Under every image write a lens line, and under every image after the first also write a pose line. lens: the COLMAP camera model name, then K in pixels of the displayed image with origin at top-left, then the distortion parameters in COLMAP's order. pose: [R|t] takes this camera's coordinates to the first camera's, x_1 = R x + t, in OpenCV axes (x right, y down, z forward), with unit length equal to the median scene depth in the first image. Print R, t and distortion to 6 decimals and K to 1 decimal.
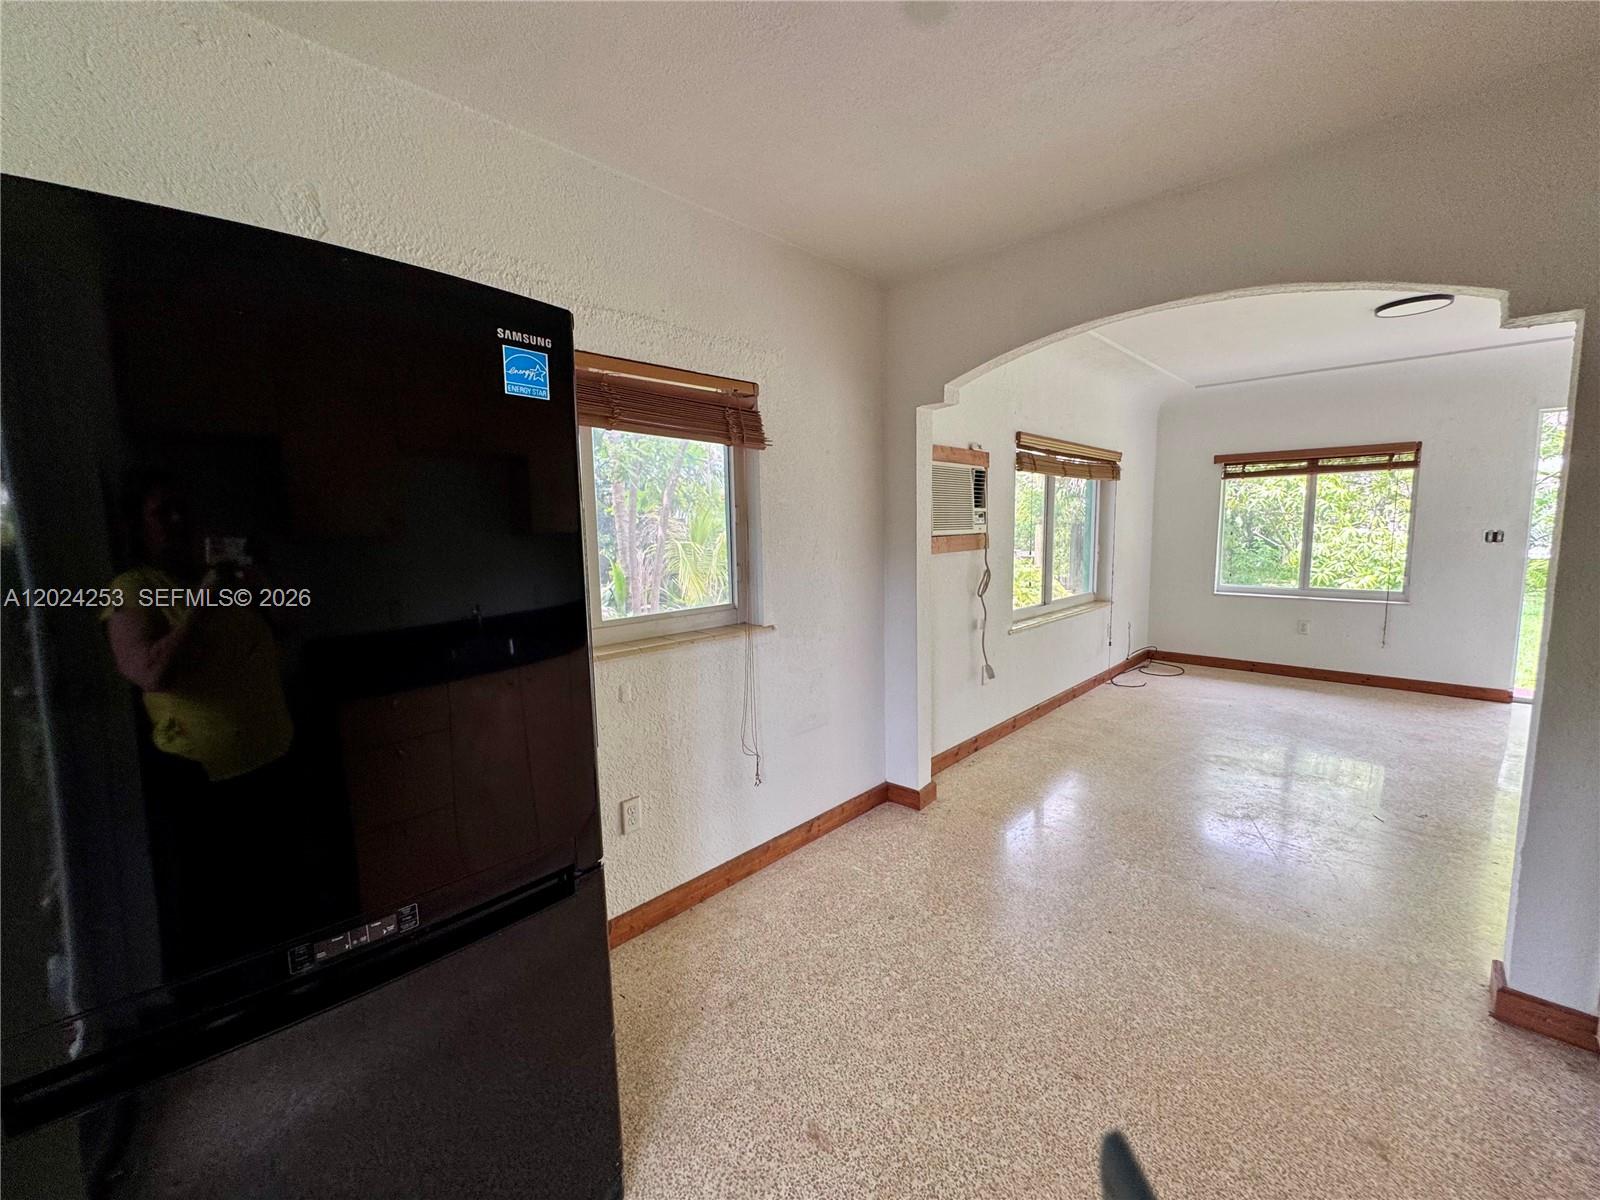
lens RADIAL K [[648.4, 0, 799.6], [0, 648.4, 597.9], [0, 0, 1]] dist [-0.000161, 0.000201]
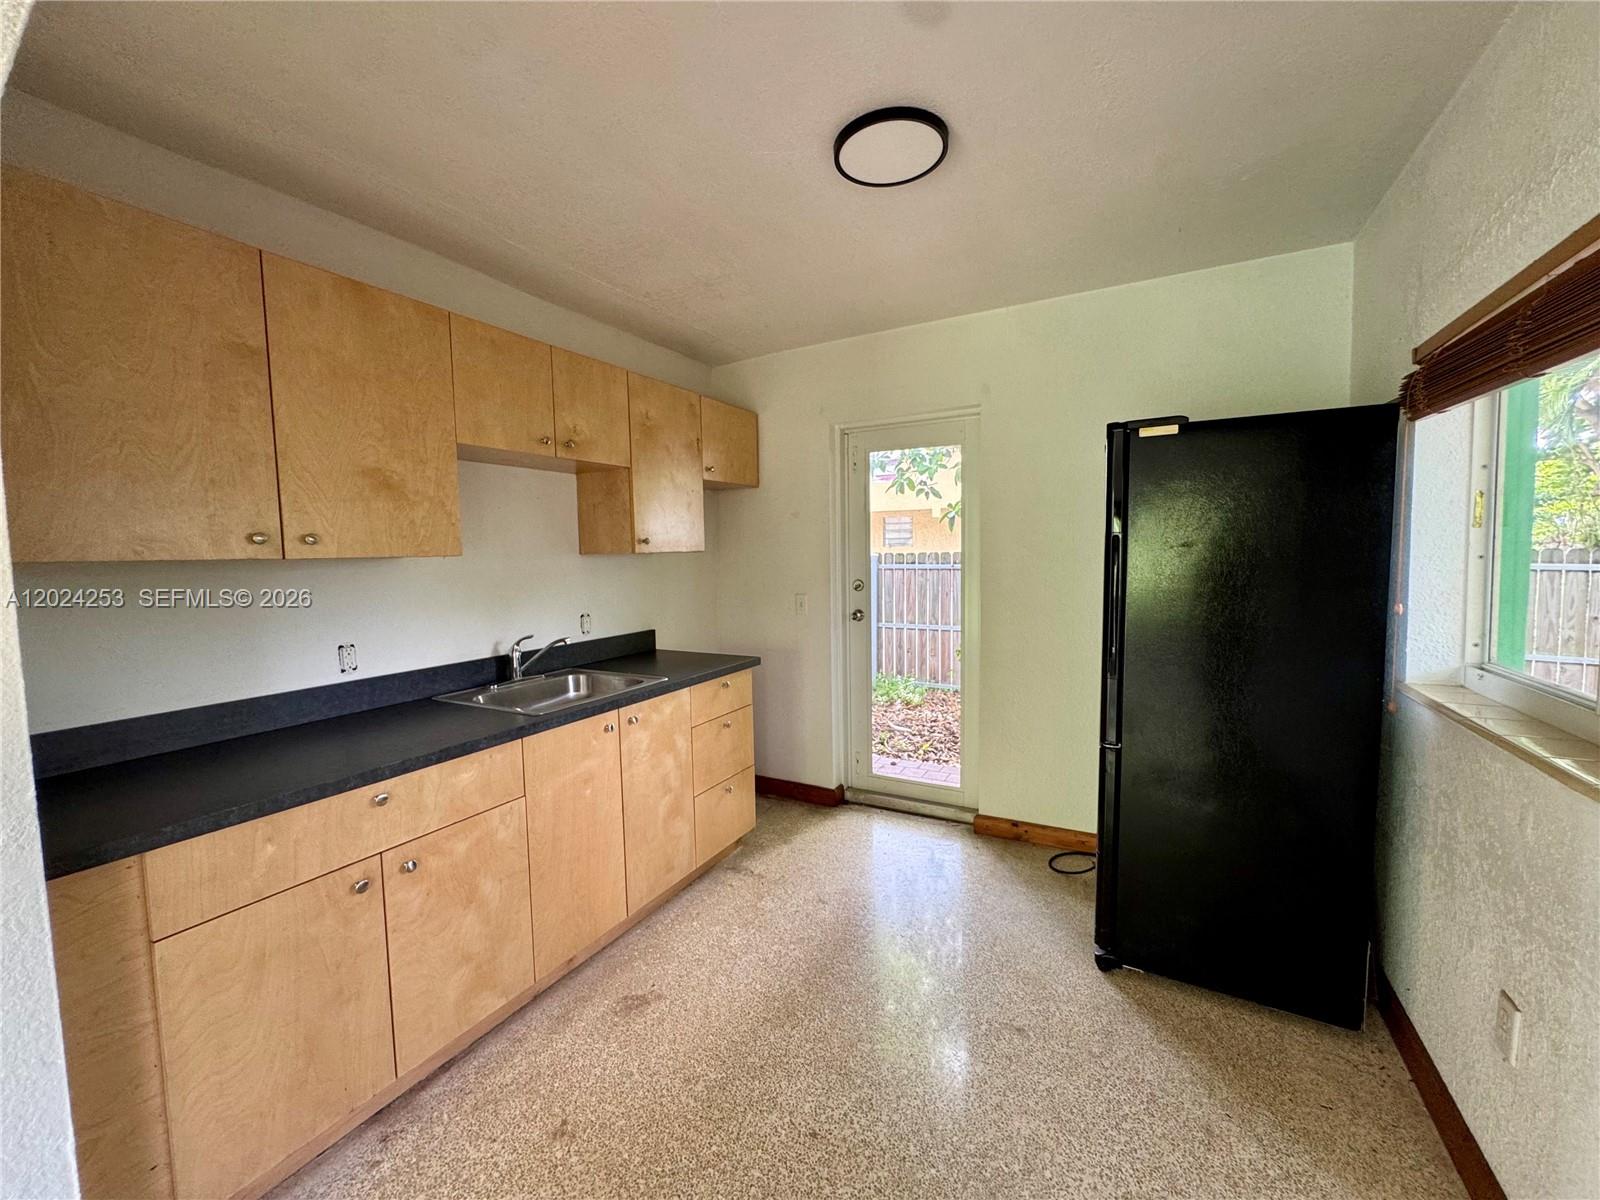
lens RADIAL K [[648.4, 0, 800.0], [0, 648.4, 596.8], [0, 0, 1]] dist [-0.000161, 0.000201]
pose [[-0.963345, 0.052736, -0.263031, 0.654679], [0.004018, 0.983214, 0.182412, -0.210561], [0.268235, 0.174669, -0.947386, 1.752197]]
